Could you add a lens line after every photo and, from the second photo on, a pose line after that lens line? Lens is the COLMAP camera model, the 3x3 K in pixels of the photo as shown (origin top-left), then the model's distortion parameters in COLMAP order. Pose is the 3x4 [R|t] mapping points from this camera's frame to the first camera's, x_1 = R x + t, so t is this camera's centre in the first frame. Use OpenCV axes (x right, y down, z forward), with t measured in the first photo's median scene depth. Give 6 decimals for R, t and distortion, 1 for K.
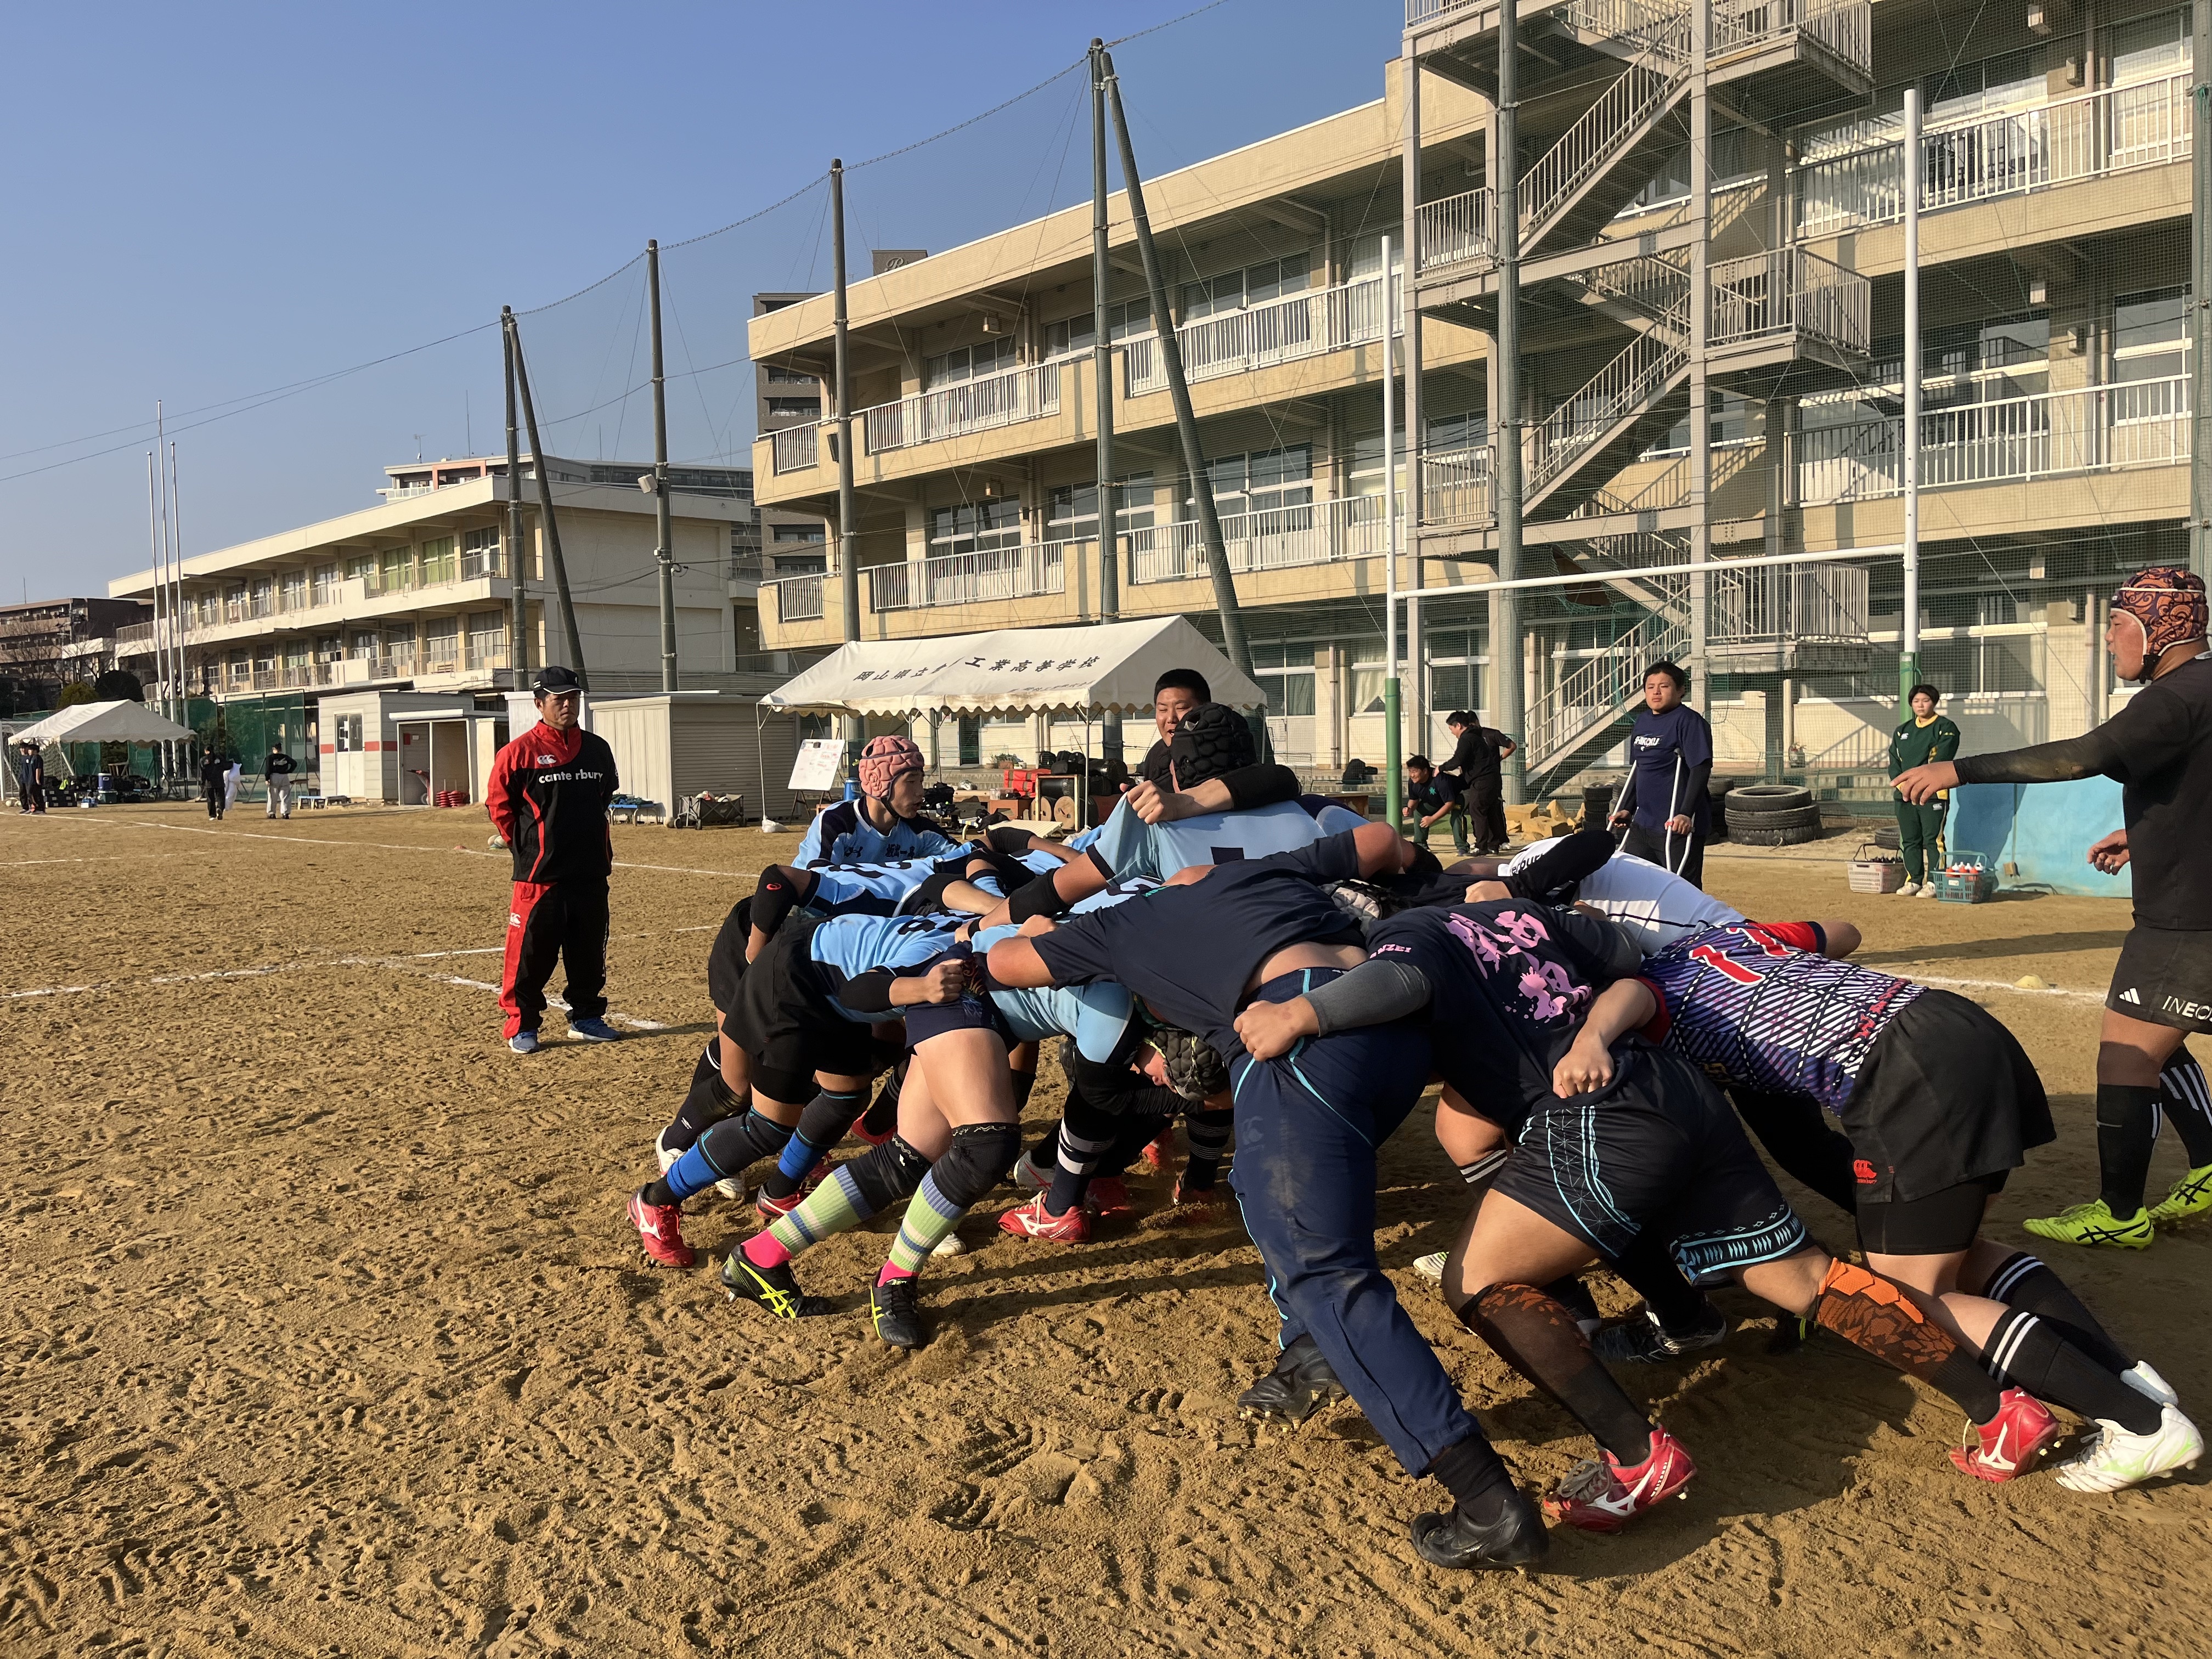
lens RADIAL K [[1653.1, 0, 1096.1], [0, 1653.1, 822.6], [0, 0, 1]] dist [0.075458, -0.090802]
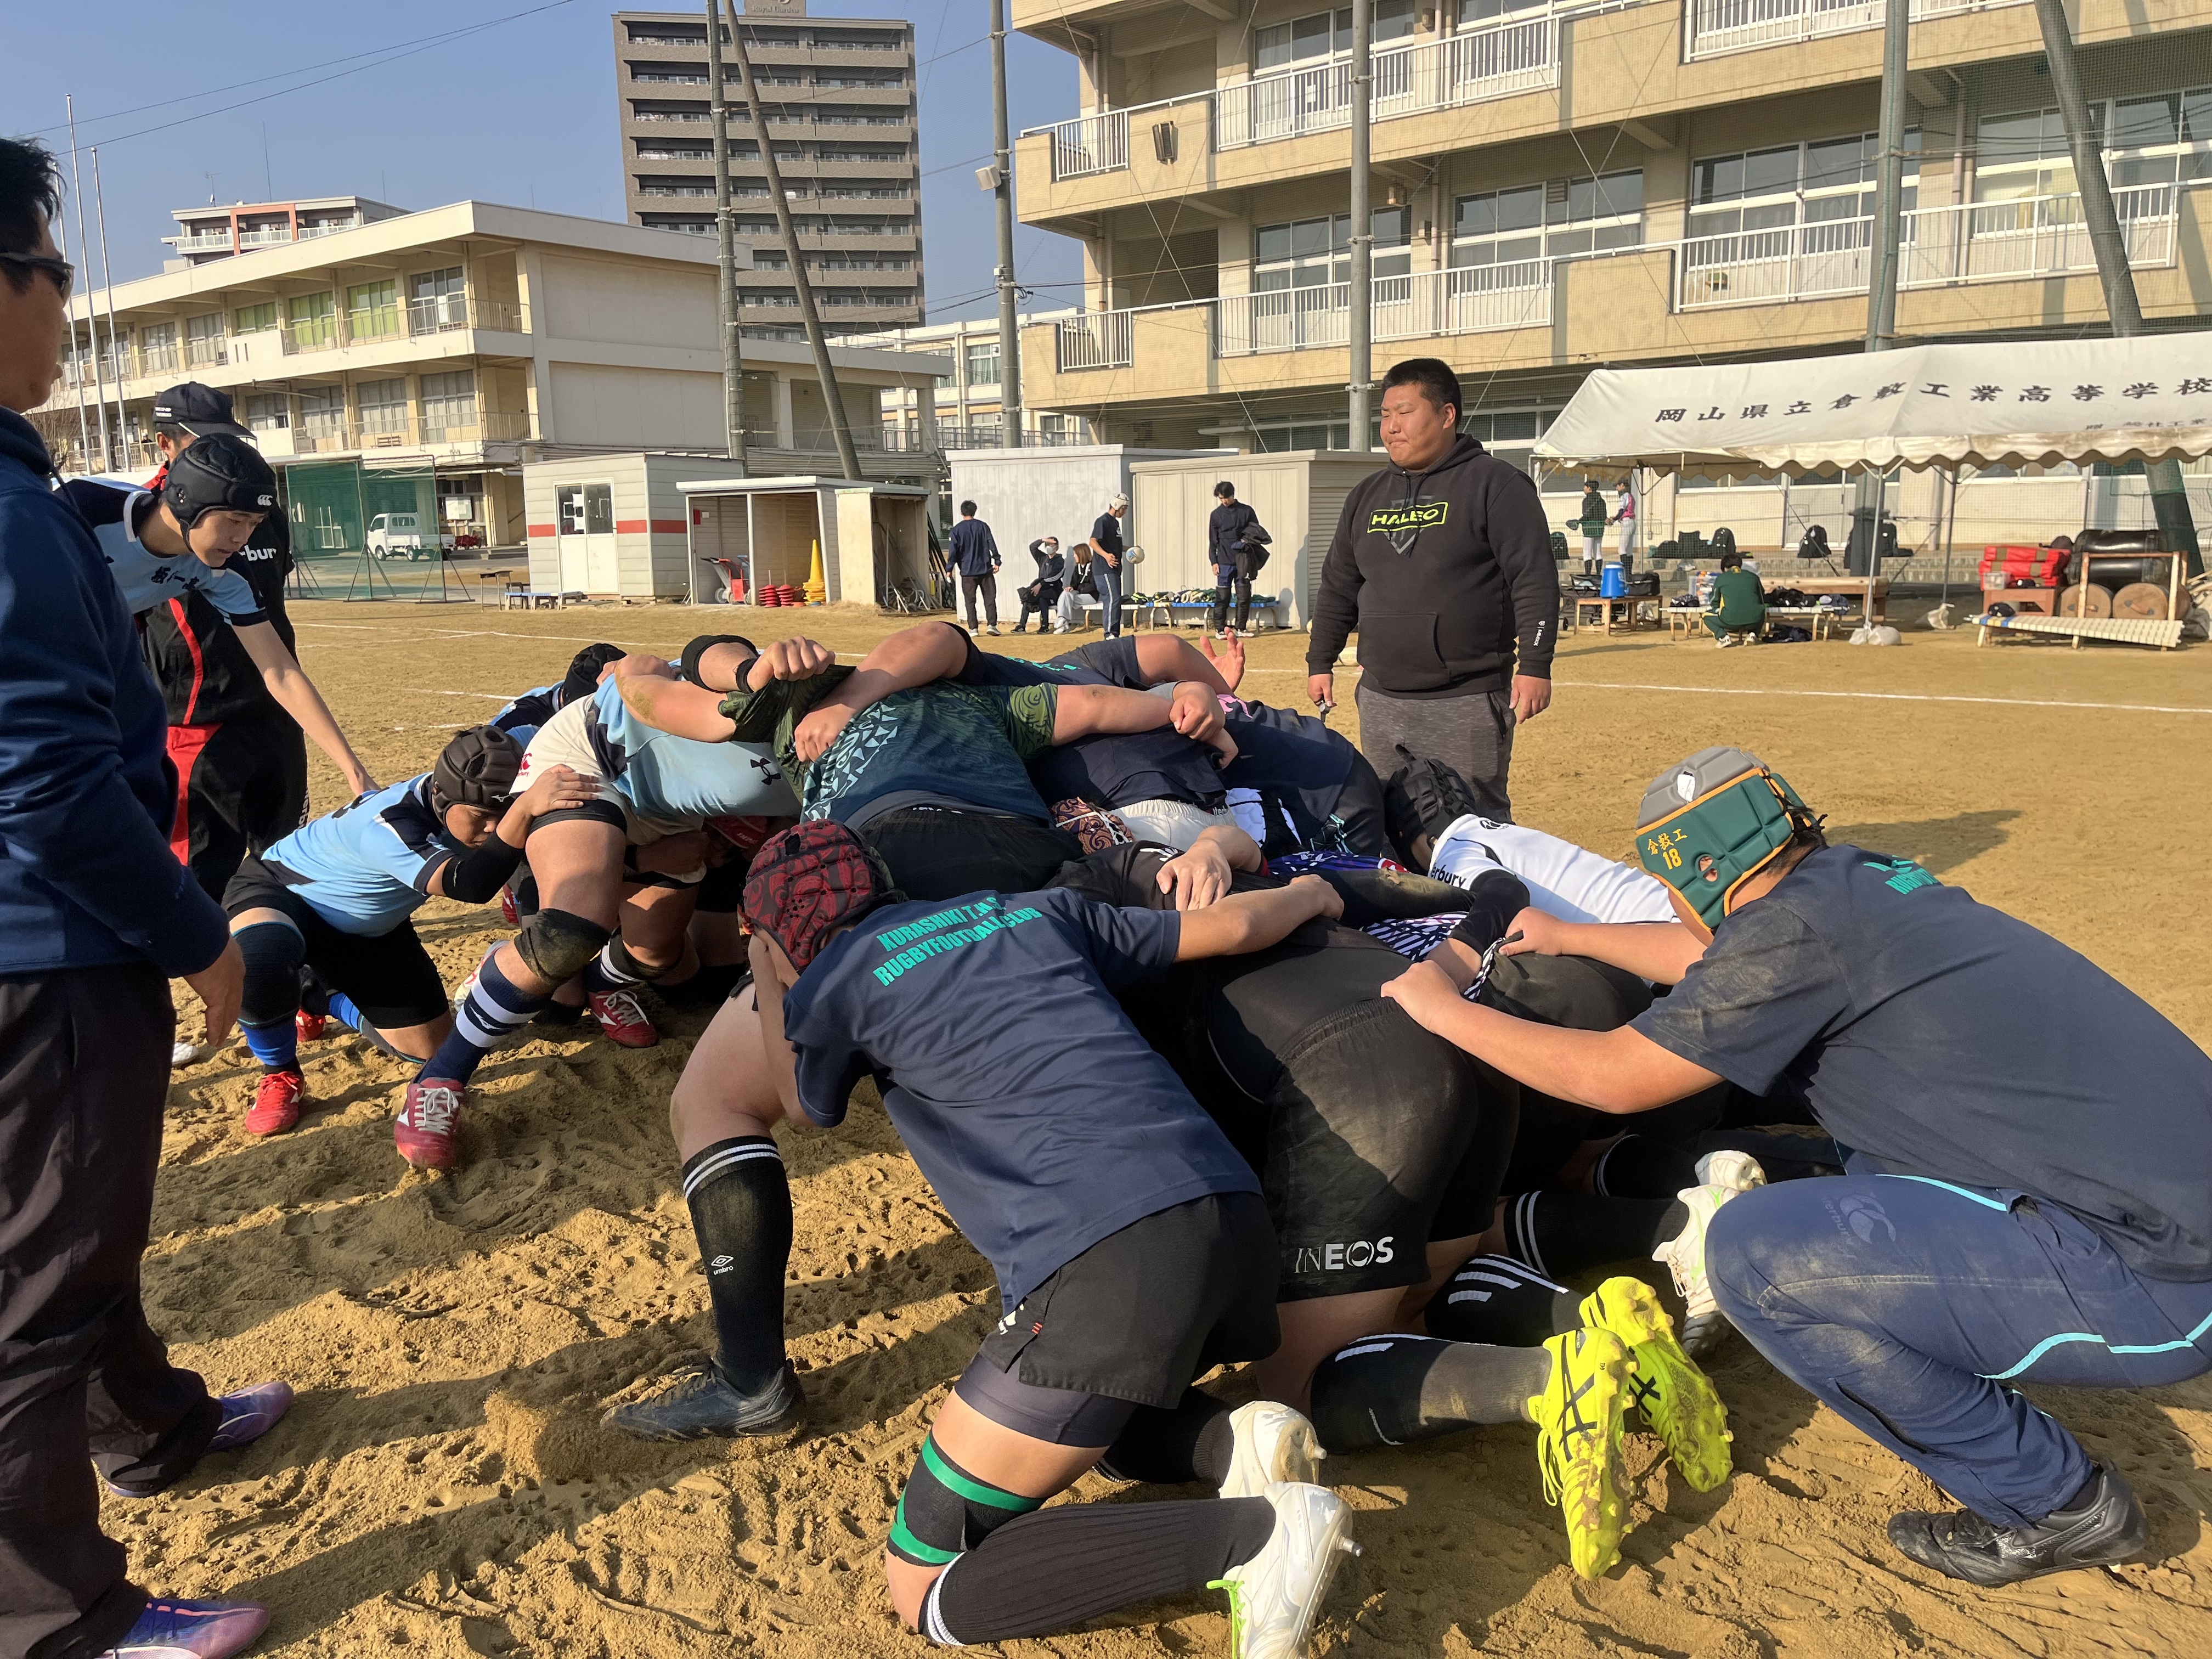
lens RADIAL K [[1661.5, 0, 1101.6], [0, 1661.5, 822.0], [0, 0, 1]] dist [0.065062, -0.076344]
pose [[0.991529, -0.022746, 0.127879, -0.306682], [0.007135, 0.992598, 0.121237, -0.002535], [-0.129690, -0.119298, 0.984352, 0.191624]]
